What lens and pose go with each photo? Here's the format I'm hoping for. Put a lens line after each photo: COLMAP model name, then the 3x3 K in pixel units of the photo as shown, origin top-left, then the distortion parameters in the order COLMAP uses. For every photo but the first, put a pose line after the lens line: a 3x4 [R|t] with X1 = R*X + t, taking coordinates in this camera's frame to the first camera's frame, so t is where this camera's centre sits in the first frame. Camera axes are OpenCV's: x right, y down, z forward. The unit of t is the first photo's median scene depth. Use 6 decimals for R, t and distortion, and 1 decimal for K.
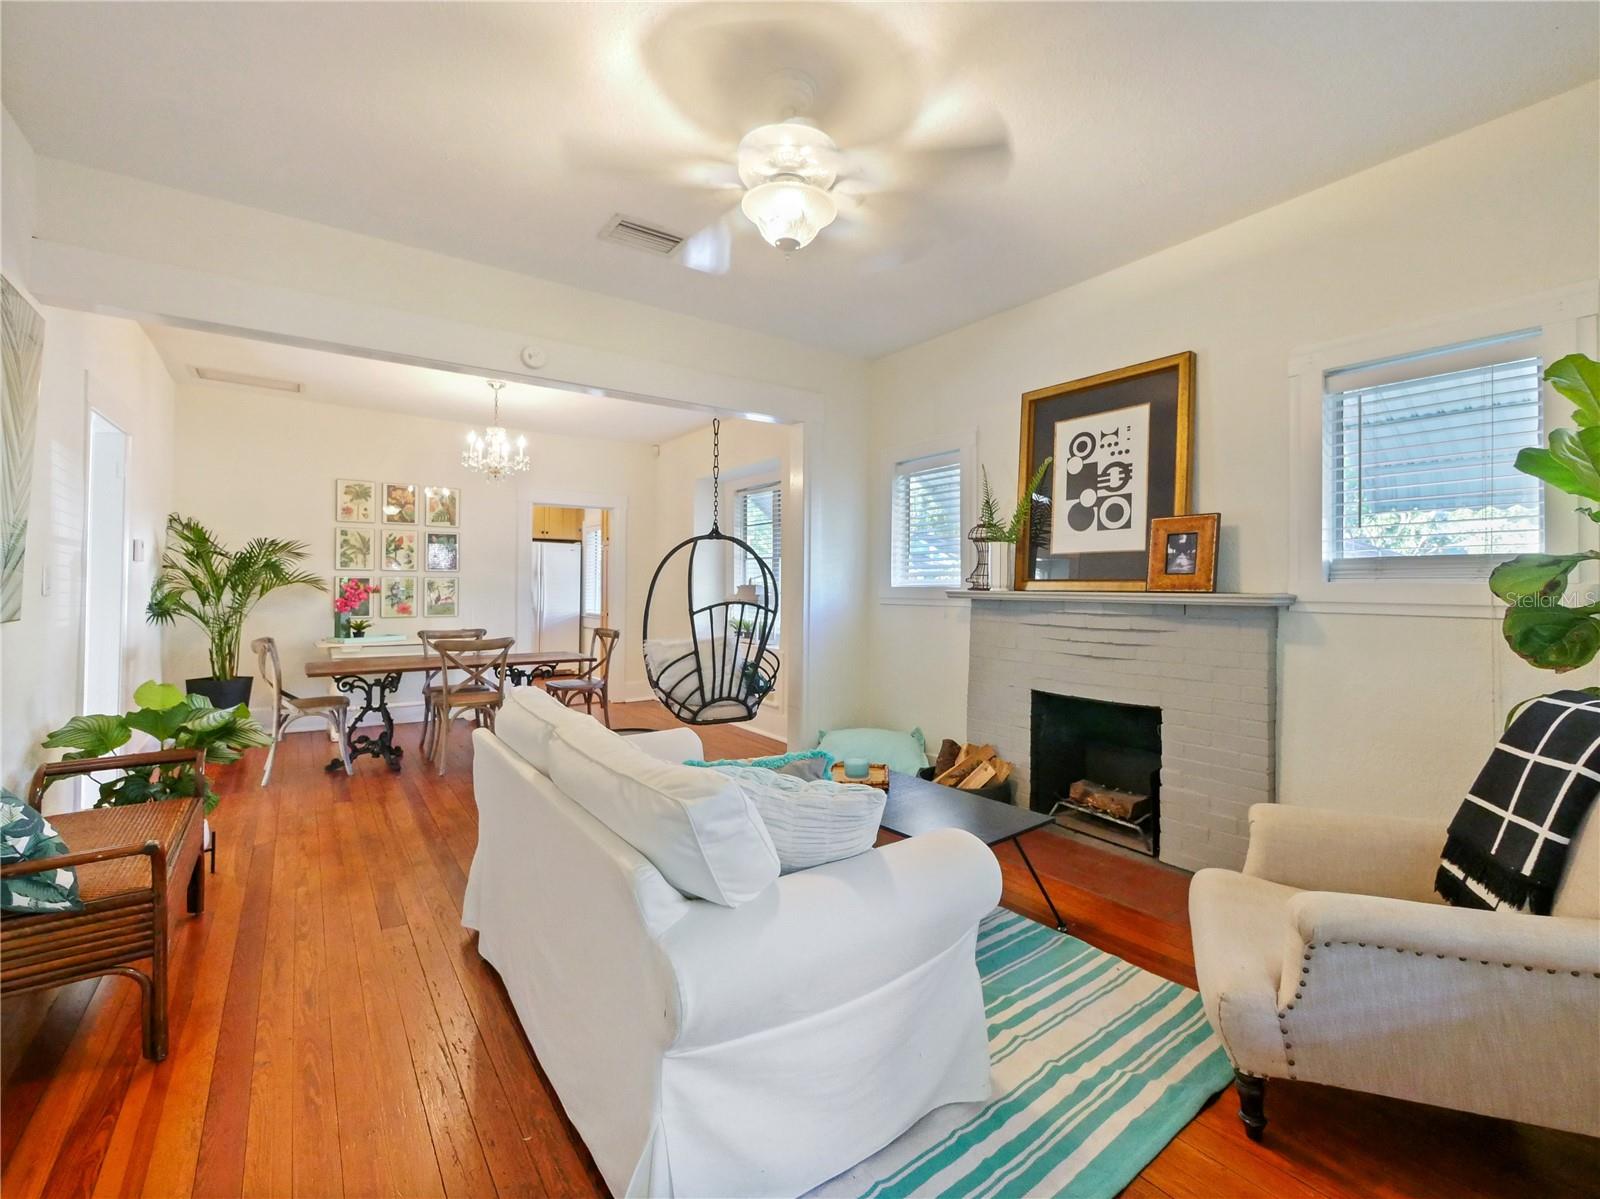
lens RADIAL K [[691.6, 0, 794.0], [0, 691.6, 601.4], [0, 0, 1]] dist [-0.003285, -0.000521]
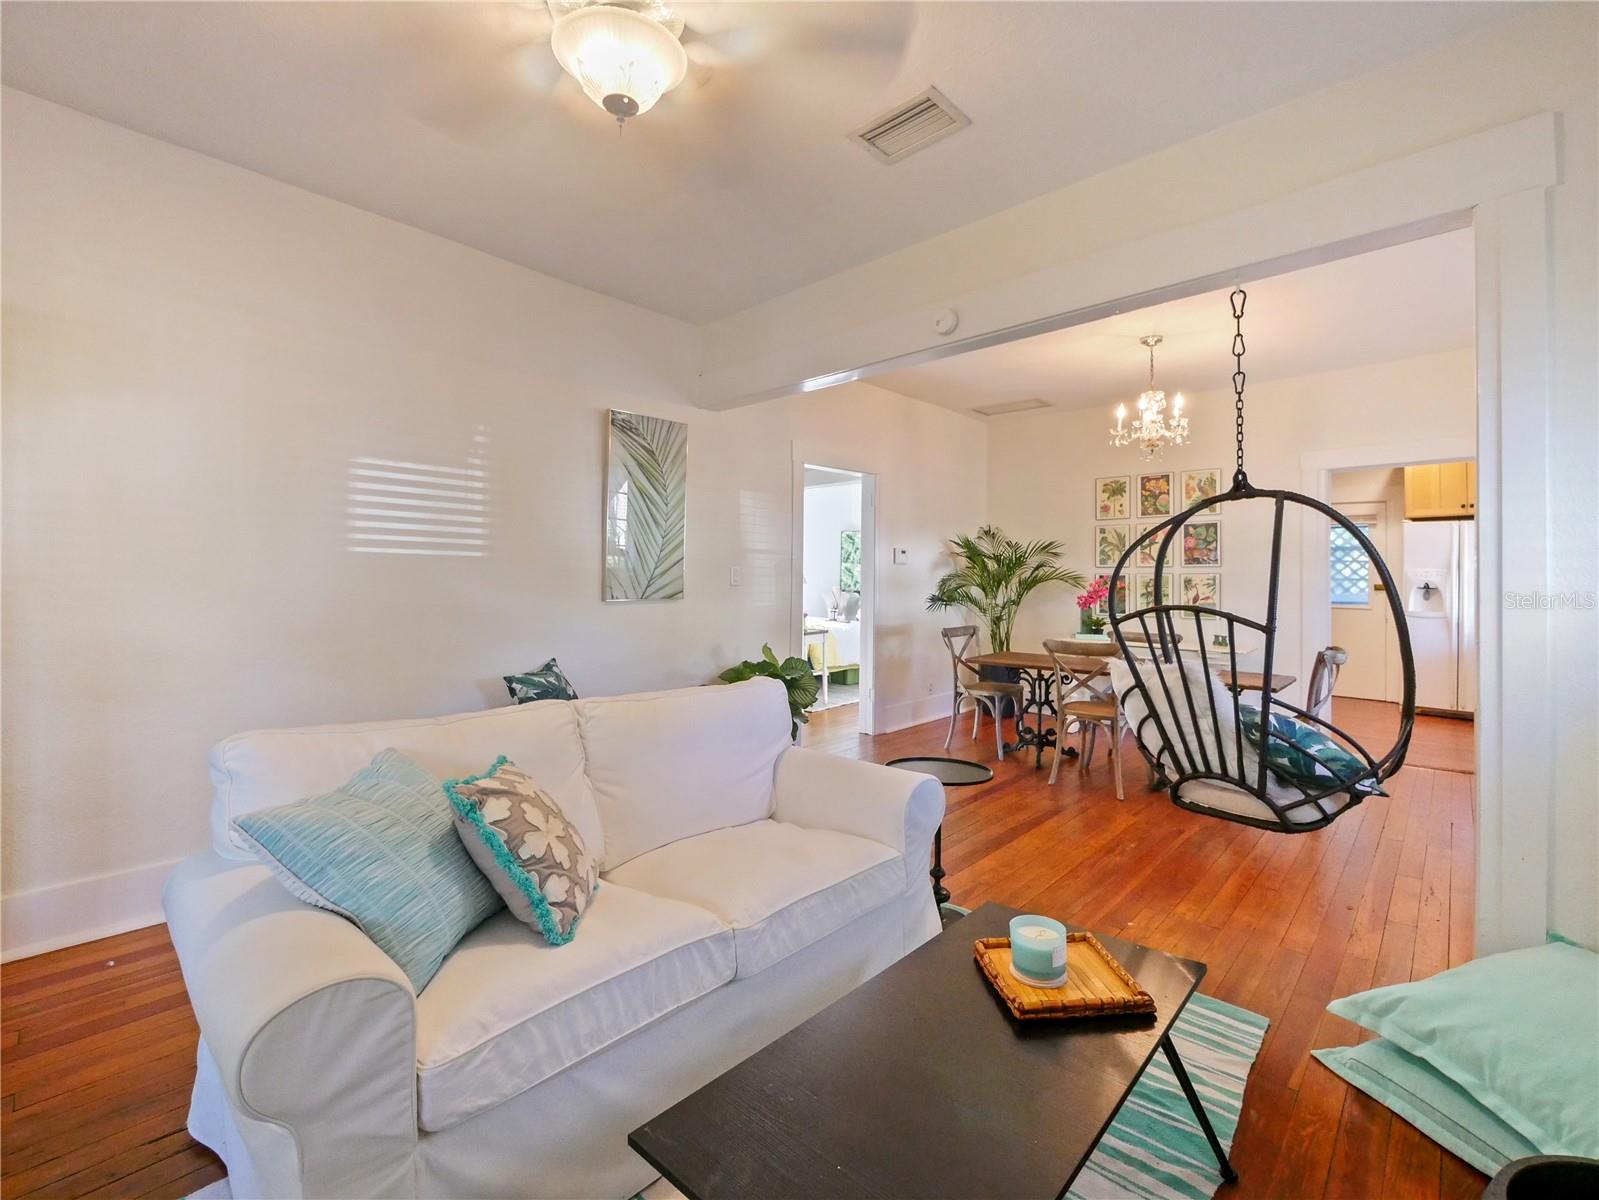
lens RADIAL K [[693.6, 0, 800.1], [0, 693.6, 590.9], [0, 0, 1]] dist [-0.001039, -0.000382]
pose [[0.232115, 0.011522, -0.972620, 0.278198], [-0.029178, 0.999562, 0.004878, -0.003684], [0.972251, 0.027247, 0.232349, 0.391847]]
